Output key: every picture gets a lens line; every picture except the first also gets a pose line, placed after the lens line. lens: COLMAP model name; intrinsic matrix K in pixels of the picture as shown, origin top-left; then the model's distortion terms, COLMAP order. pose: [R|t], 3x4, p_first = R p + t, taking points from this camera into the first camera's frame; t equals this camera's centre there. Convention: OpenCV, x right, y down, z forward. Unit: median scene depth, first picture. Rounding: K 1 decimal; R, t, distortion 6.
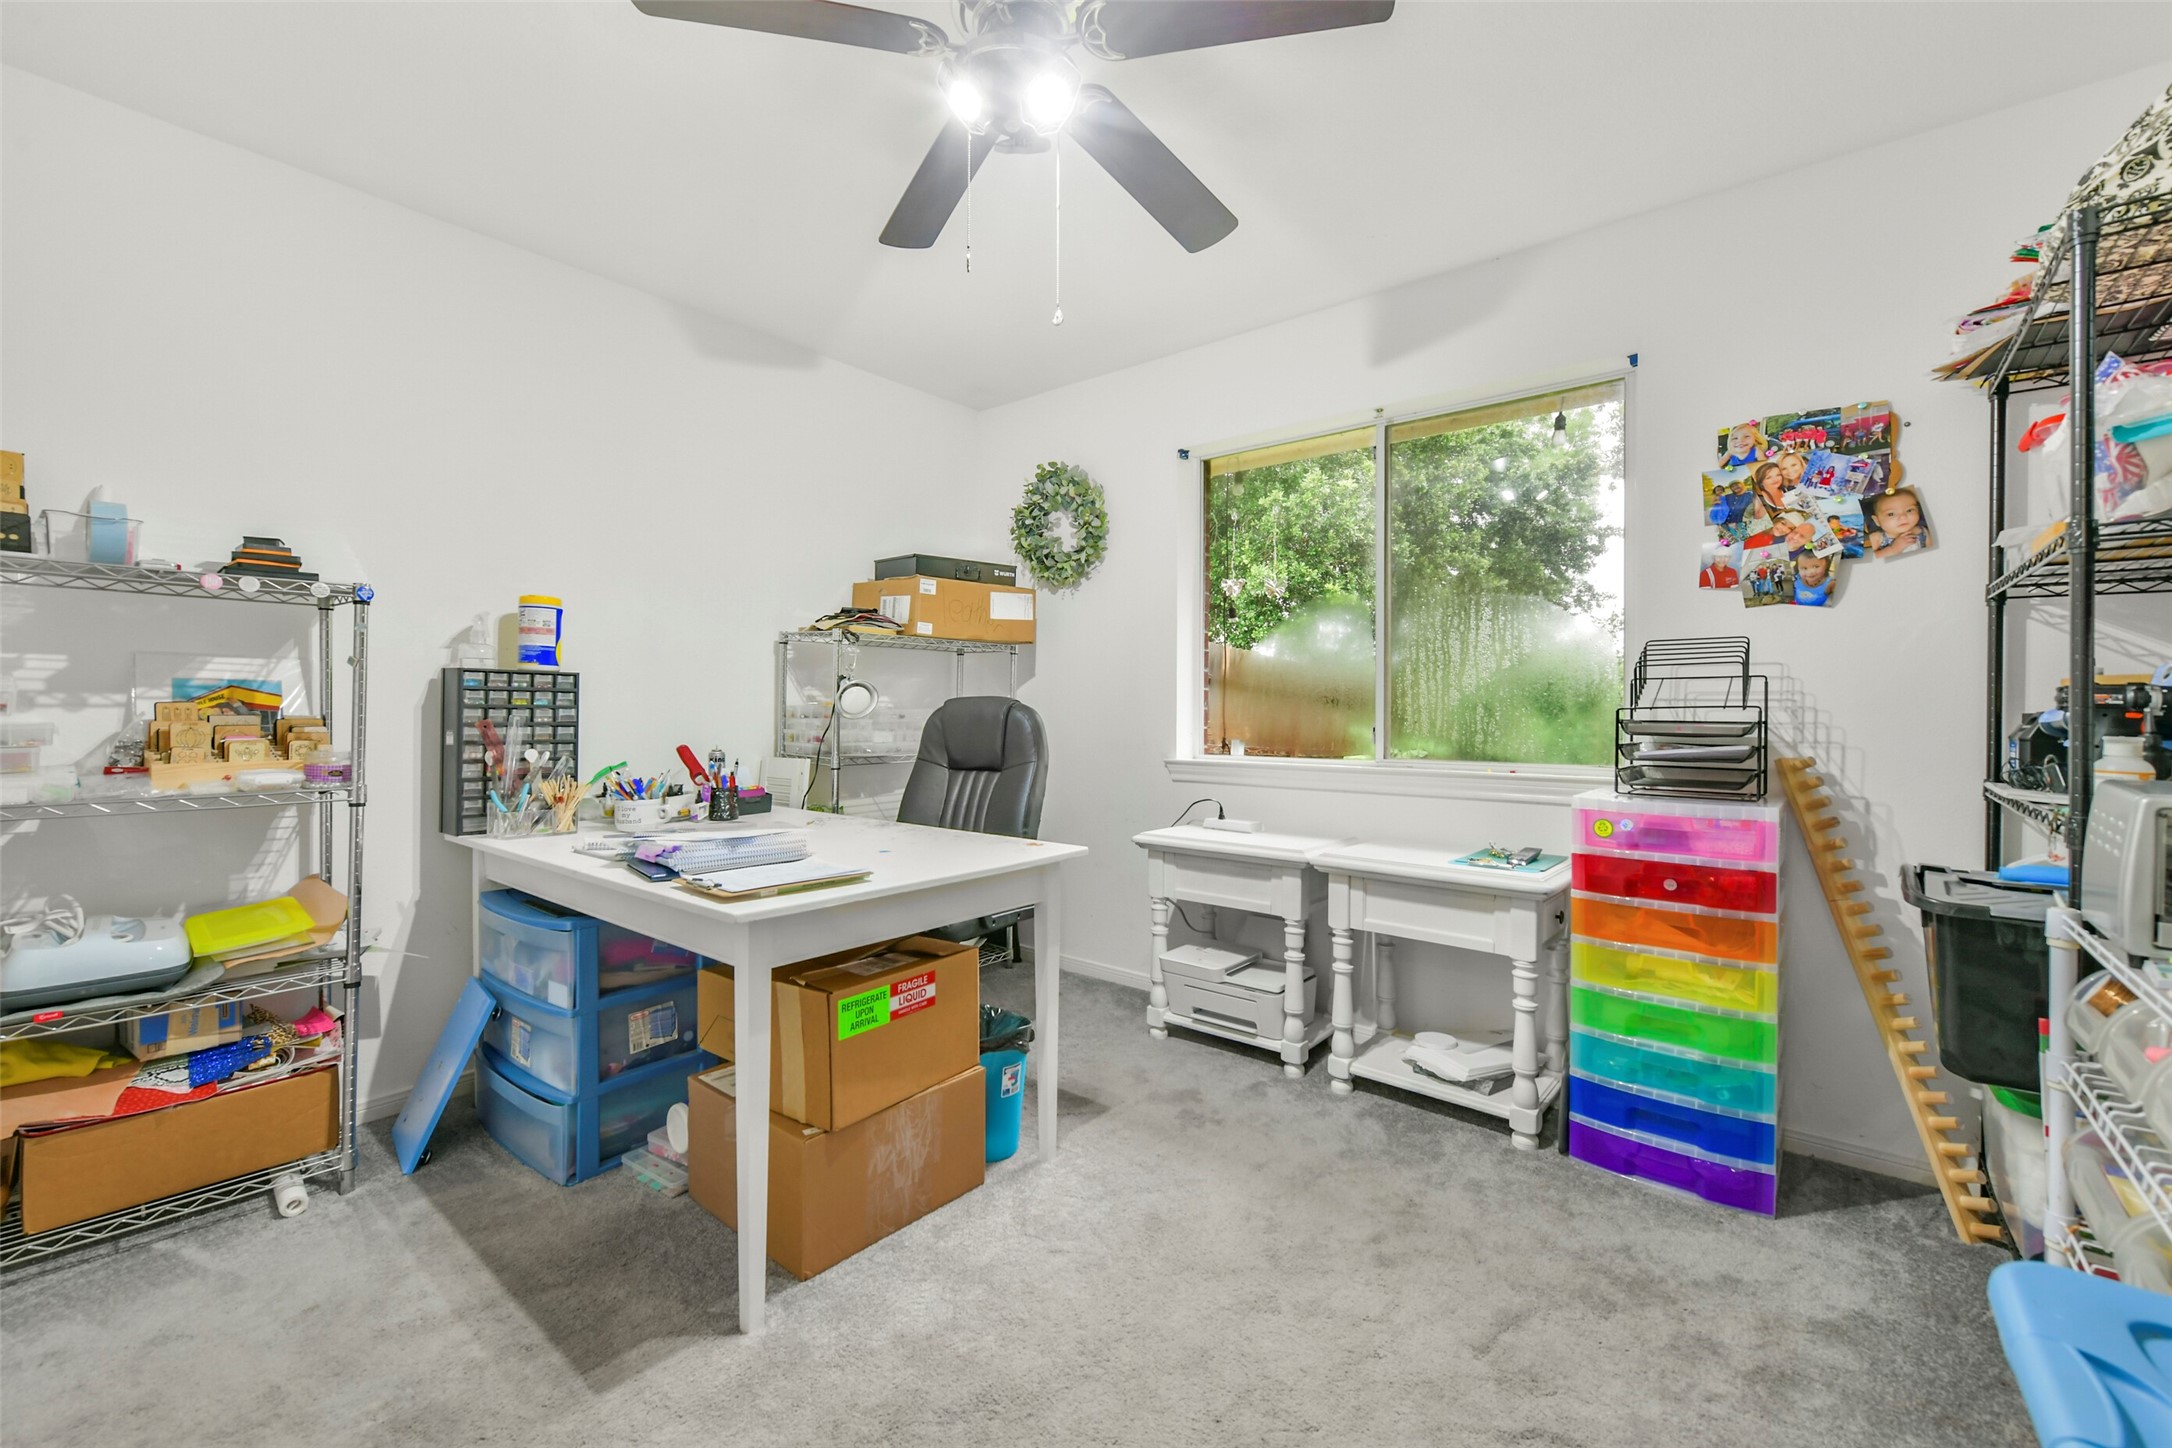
lens RADIAL K [[875.4, 0, 1090.3], [0, 875.4, 708.4], [0, 0, 1]] dist [-0.000050, 0.000018]
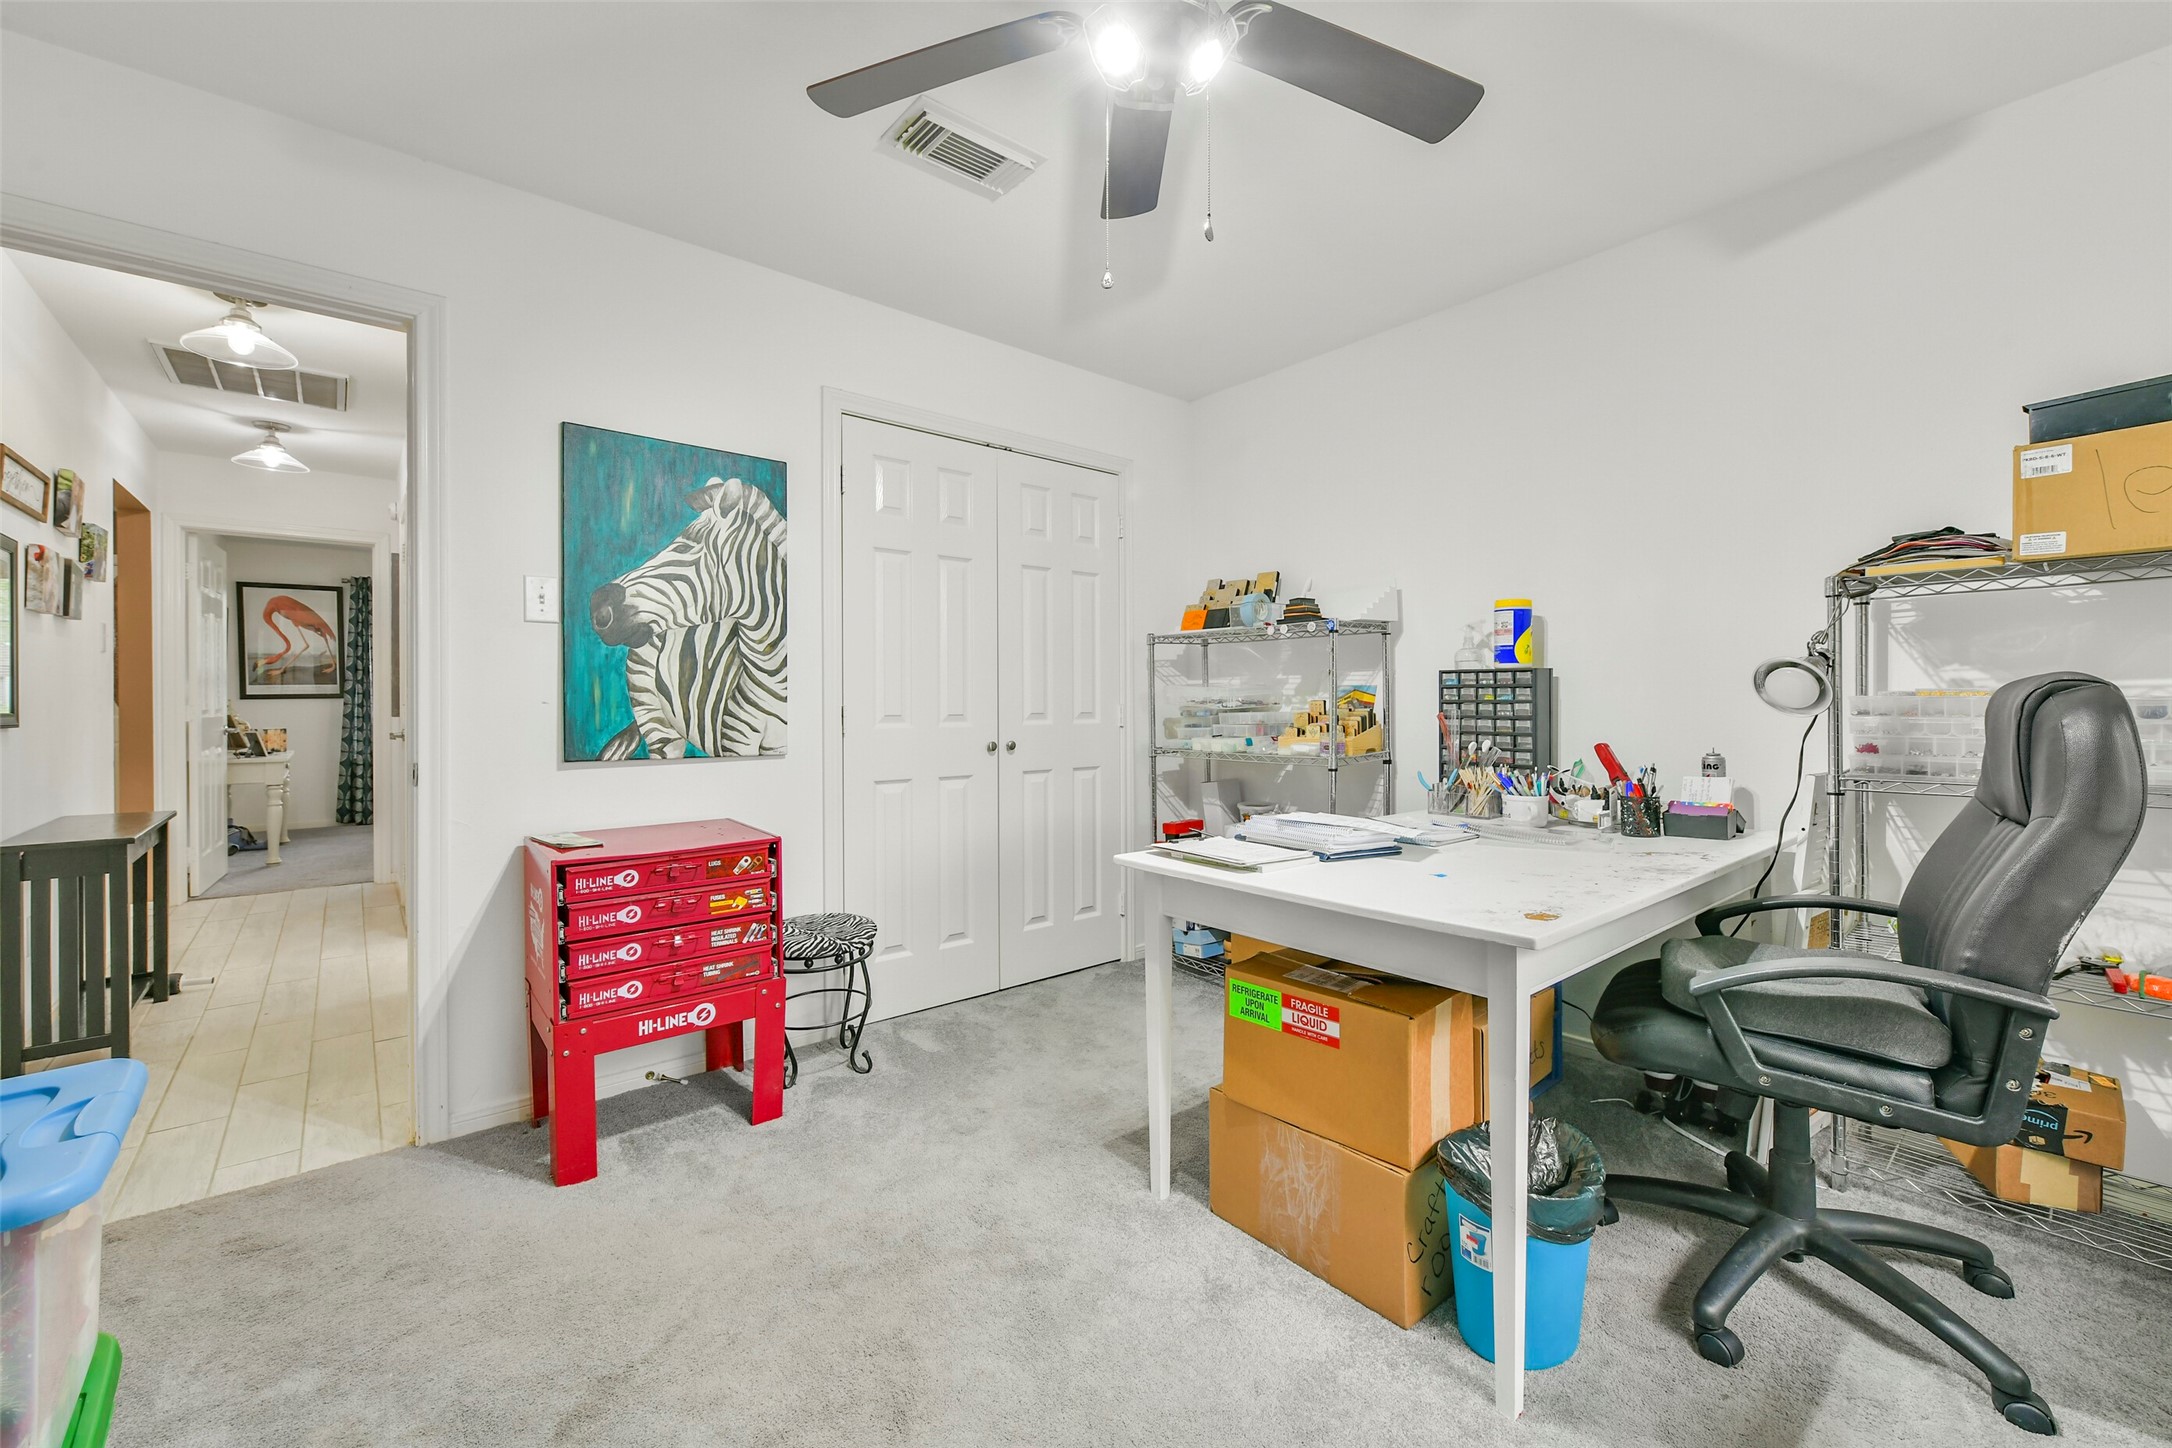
lens RADIAL K [[875.4, 0, 1090.3], [0, 875.4, 708.4], [0, 0, 1]] dist [-0.000050, 0.000018]
pose [[-0.180153, 0.001482, -0.983638, 0.692869], [0.003469, 0.999994, 0.000871, 0.004954], [0.983633, -0.003255, -0.180157, 0.902419]]
